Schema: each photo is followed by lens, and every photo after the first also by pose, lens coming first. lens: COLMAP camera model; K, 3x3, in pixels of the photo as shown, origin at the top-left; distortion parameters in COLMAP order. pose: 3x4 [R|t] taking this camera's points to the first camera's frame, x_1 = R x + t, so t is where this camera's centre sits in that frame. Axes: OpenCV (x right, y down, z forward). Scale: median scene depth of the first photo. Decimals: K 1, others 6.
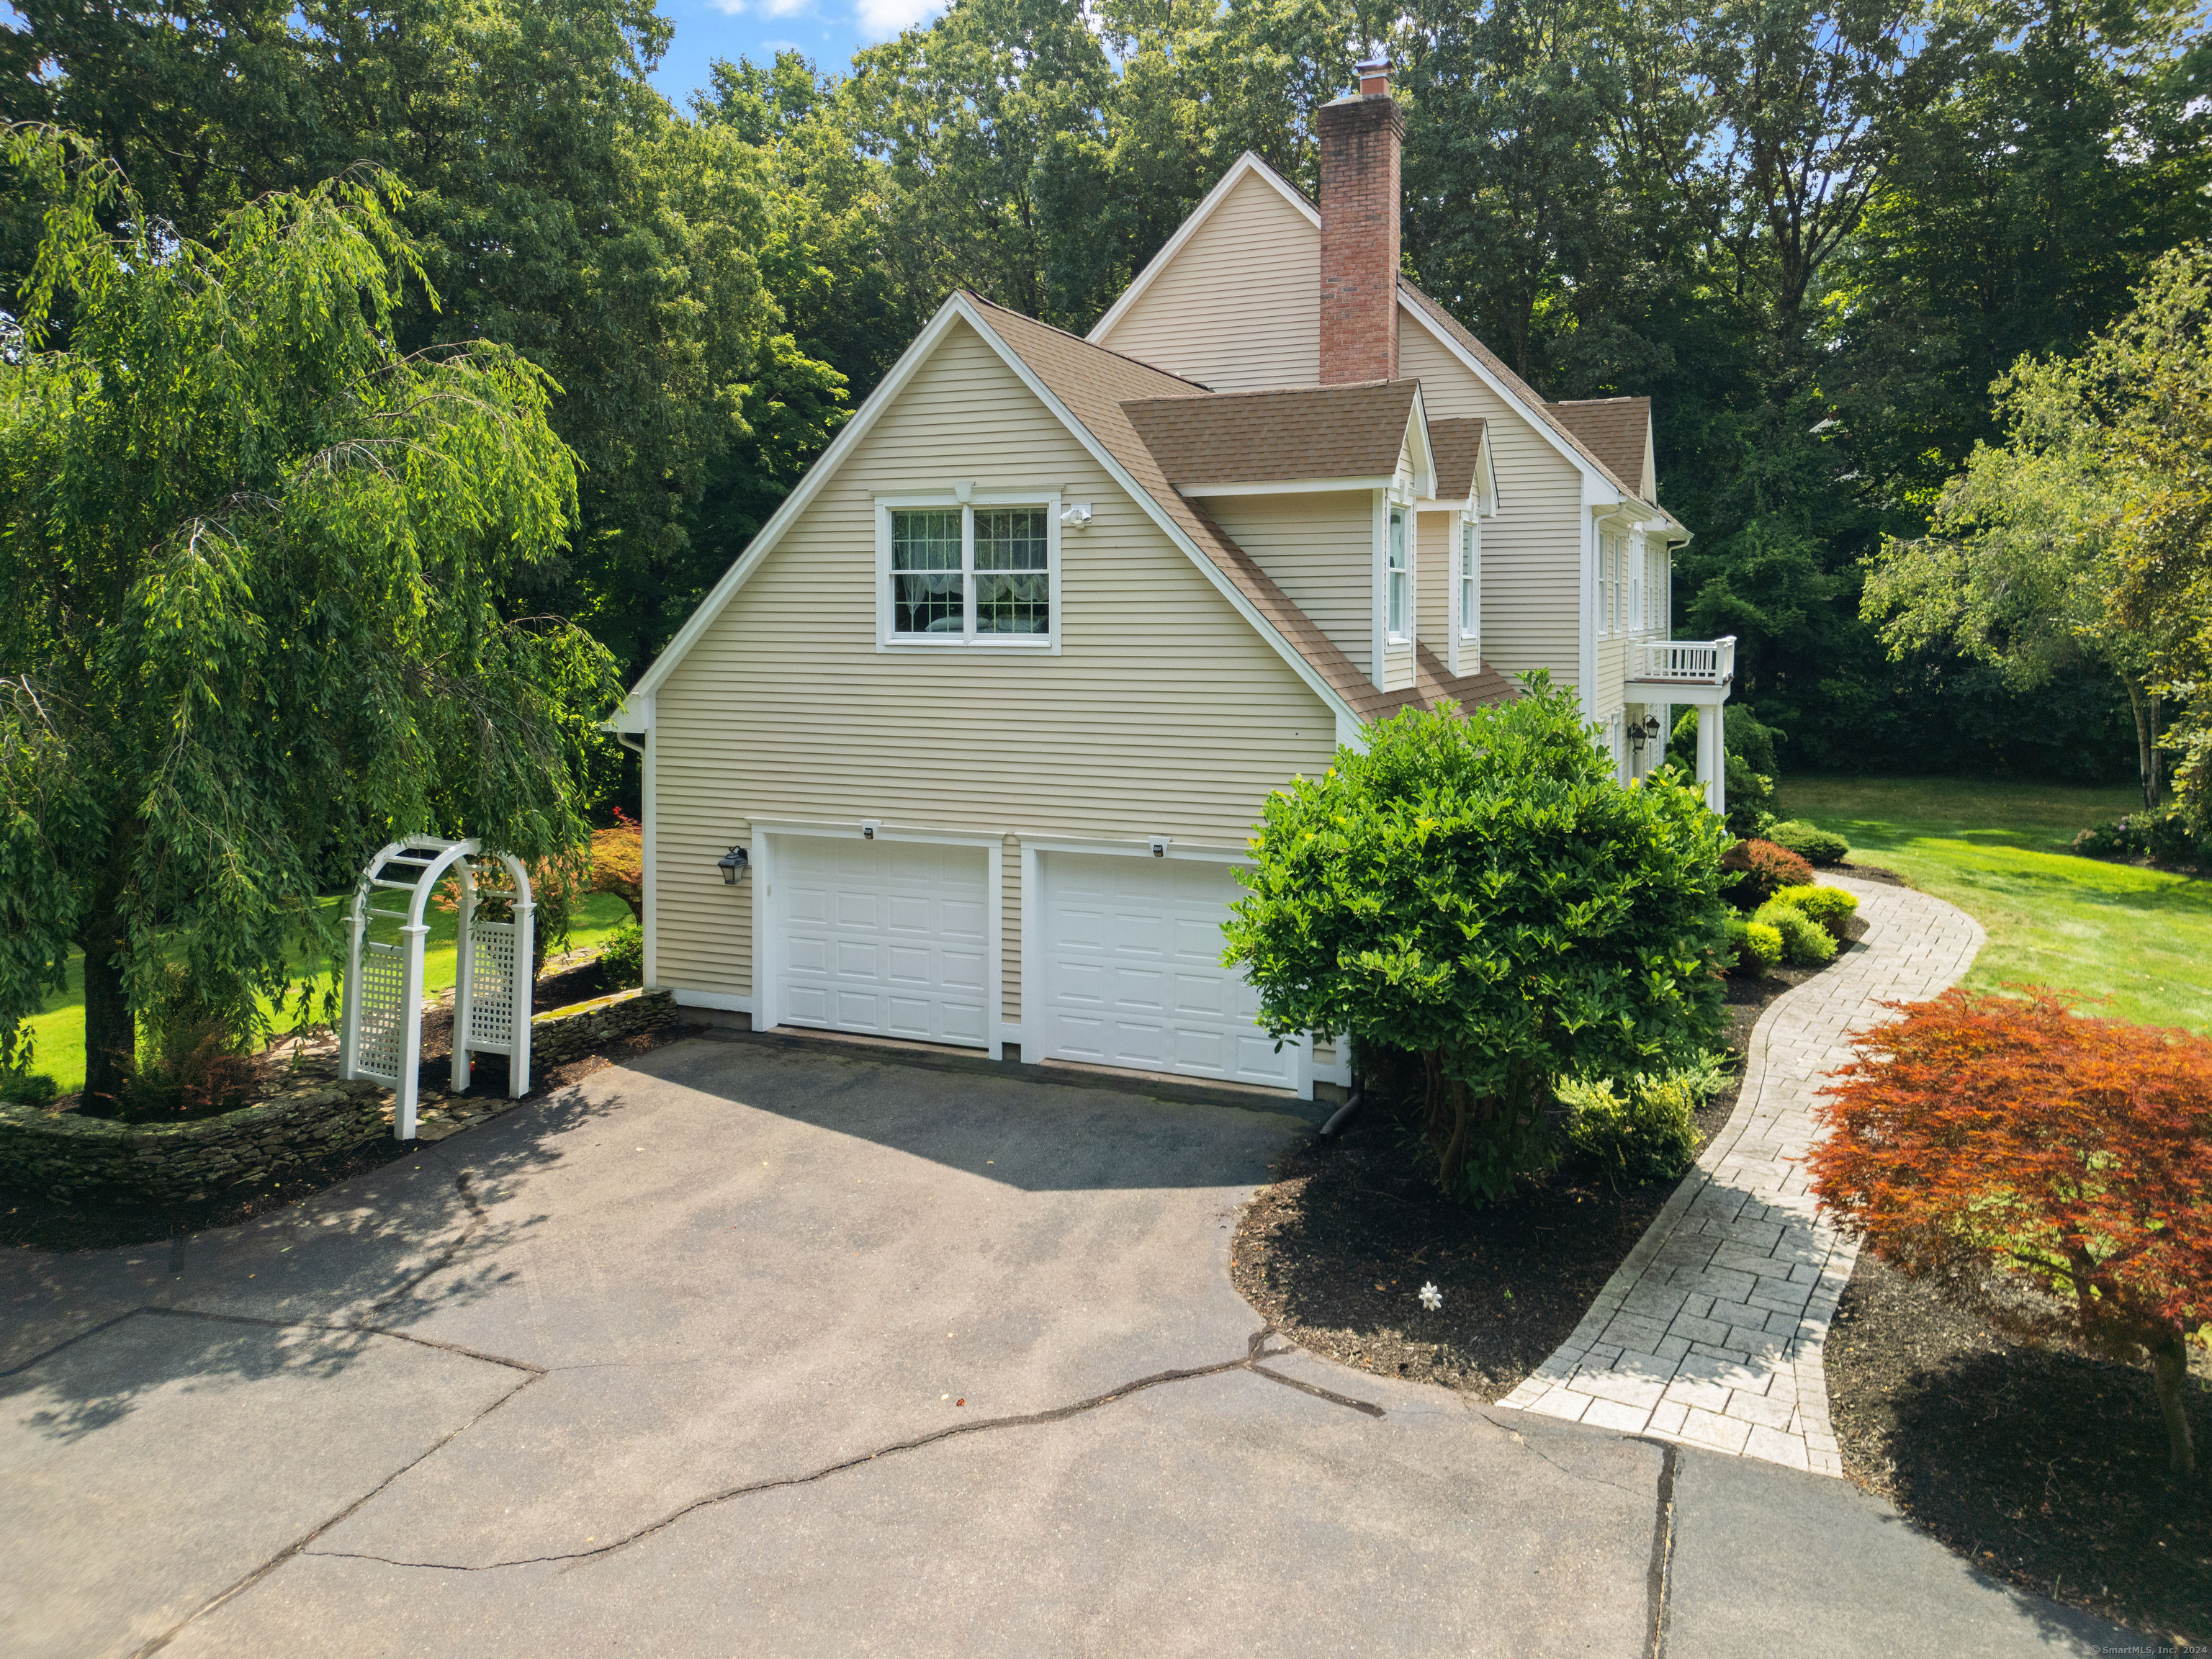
lens RADIAL K [[1580.2, 0, 1099.1], [0, 1580.2, 838.1], [0, 0, 1]] dist [-0.006310, -0.010156]
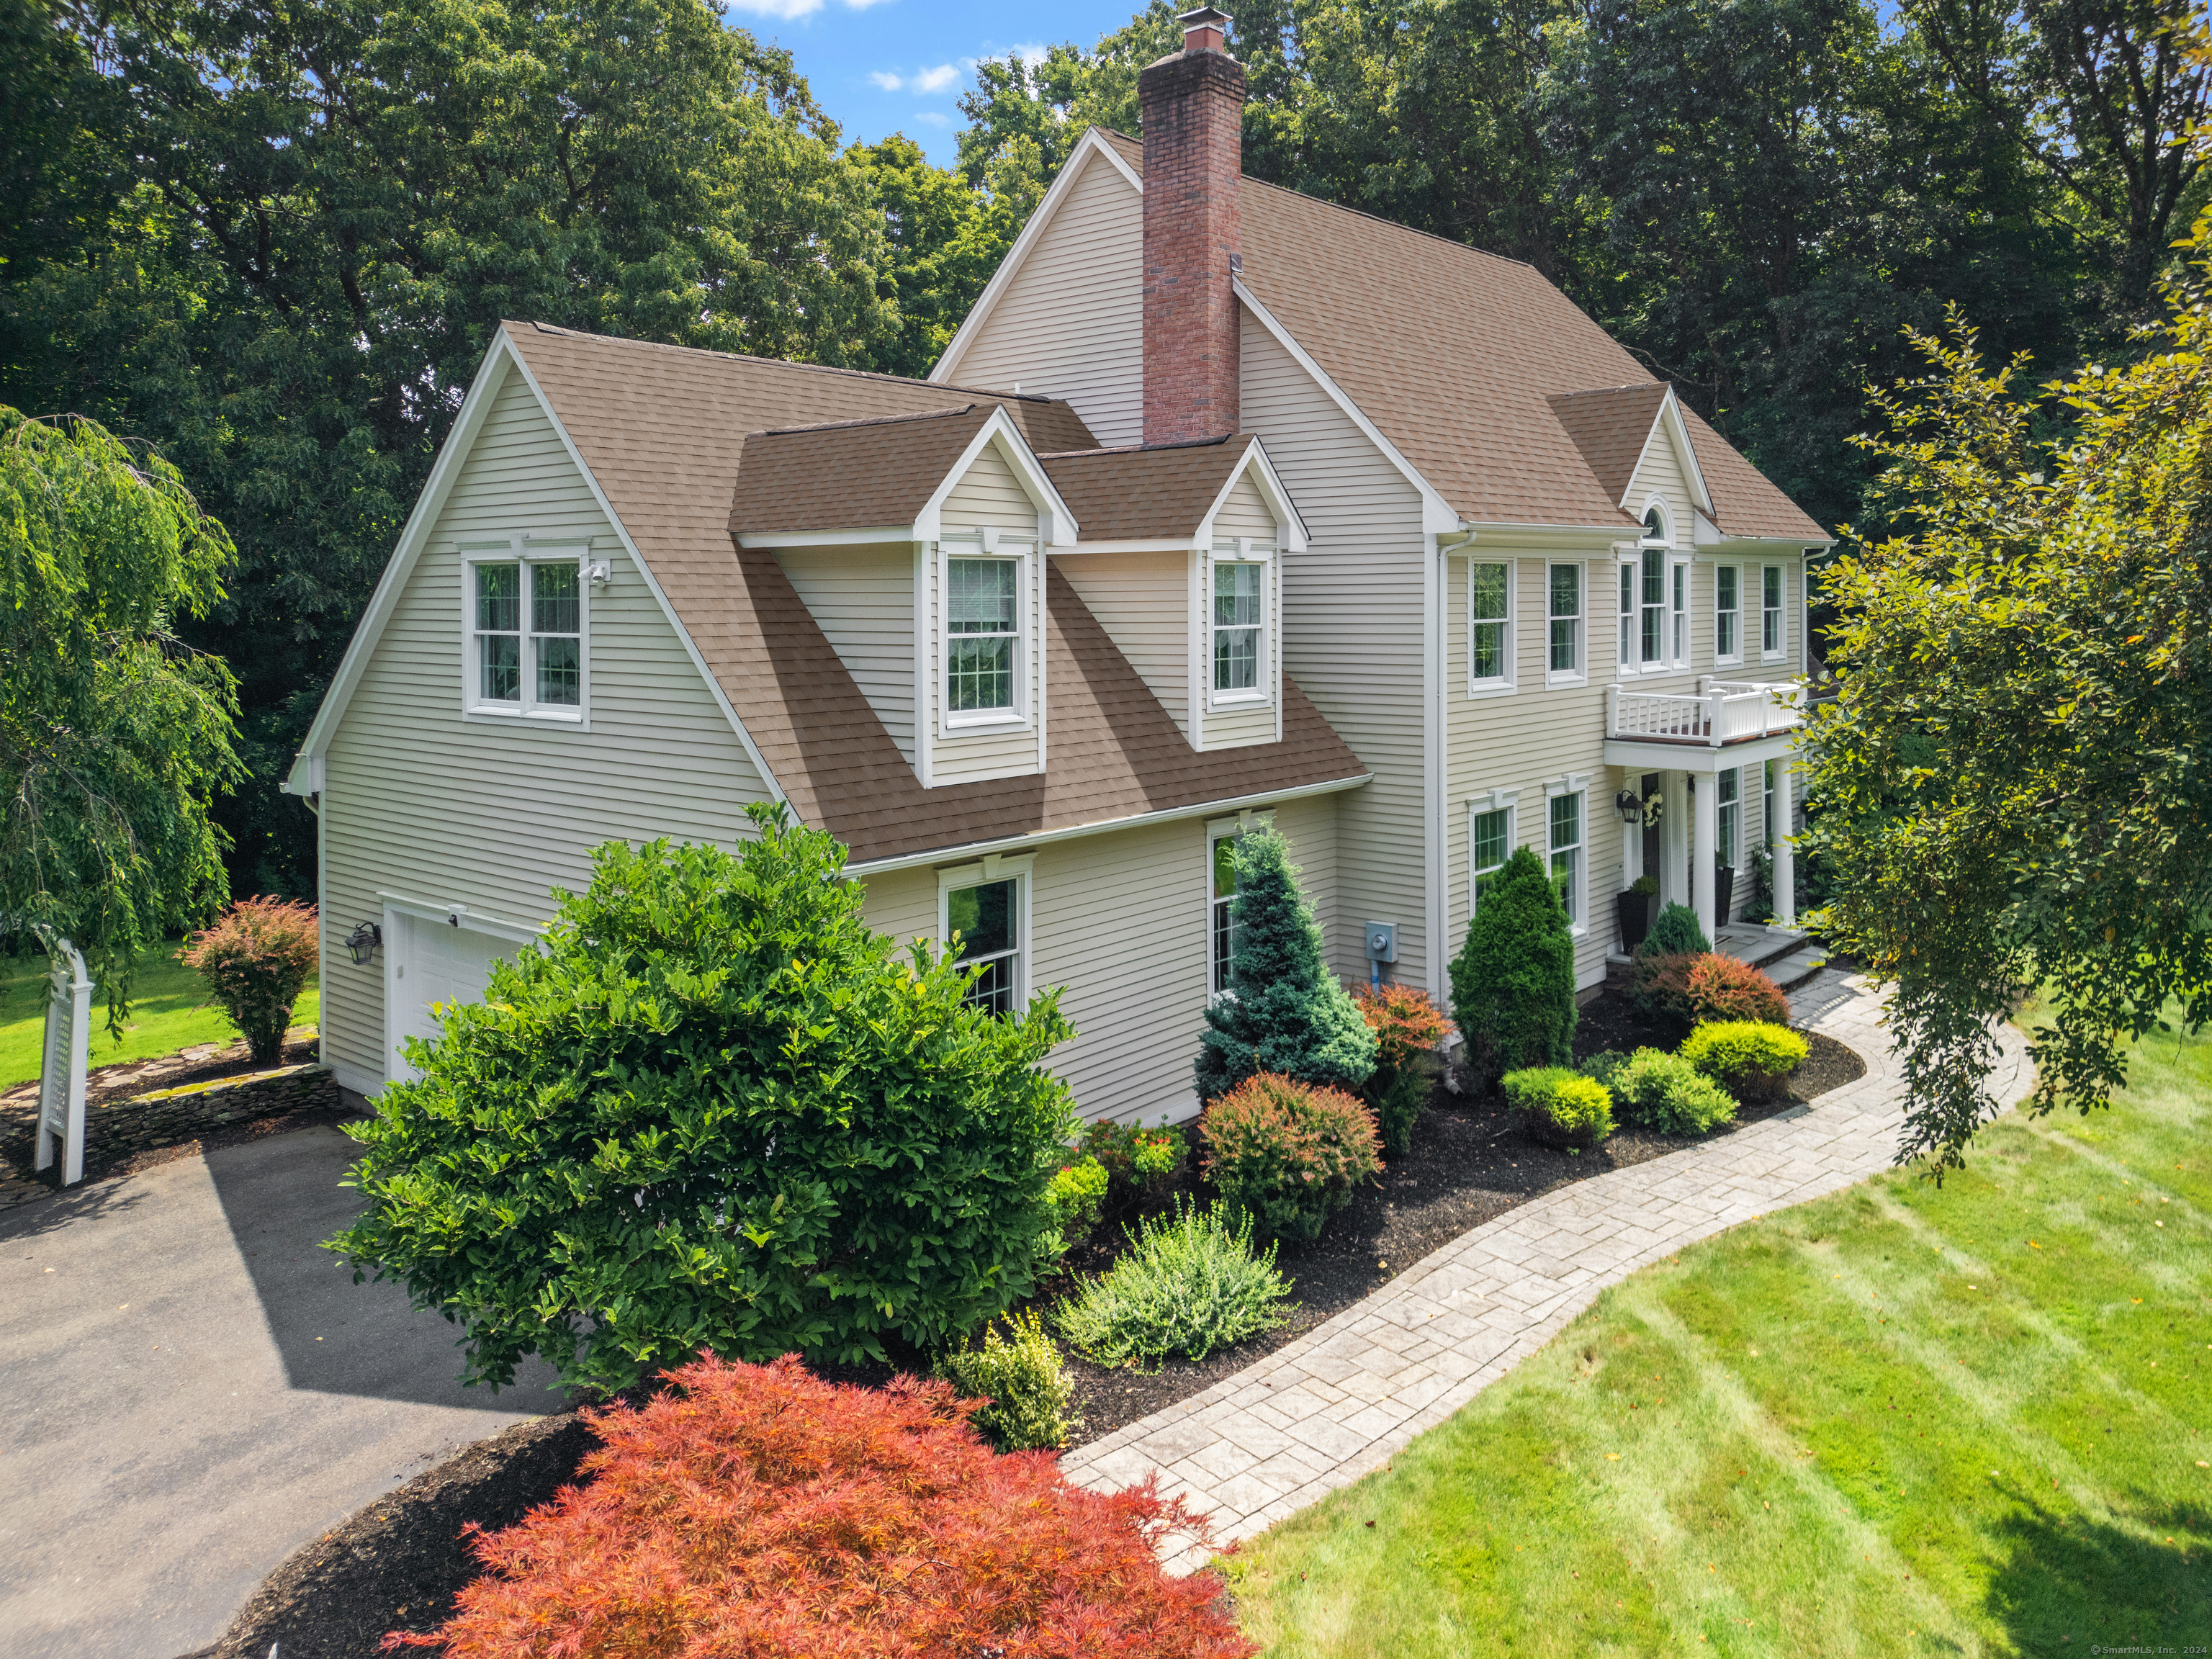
lens RADIAL K [[1580.2, 0, 1111.4], [0, 1580.2, 819.4], [0, 0, 1]] dist [-0.006310, -0.010156]
pose [[0.964932, 0.031675, -0.260582, 0.459886], [-0.033735, 0.999425, -0.003435, -0.071874], [0.260323, 0.012105, 0.965446, 0.230166]]
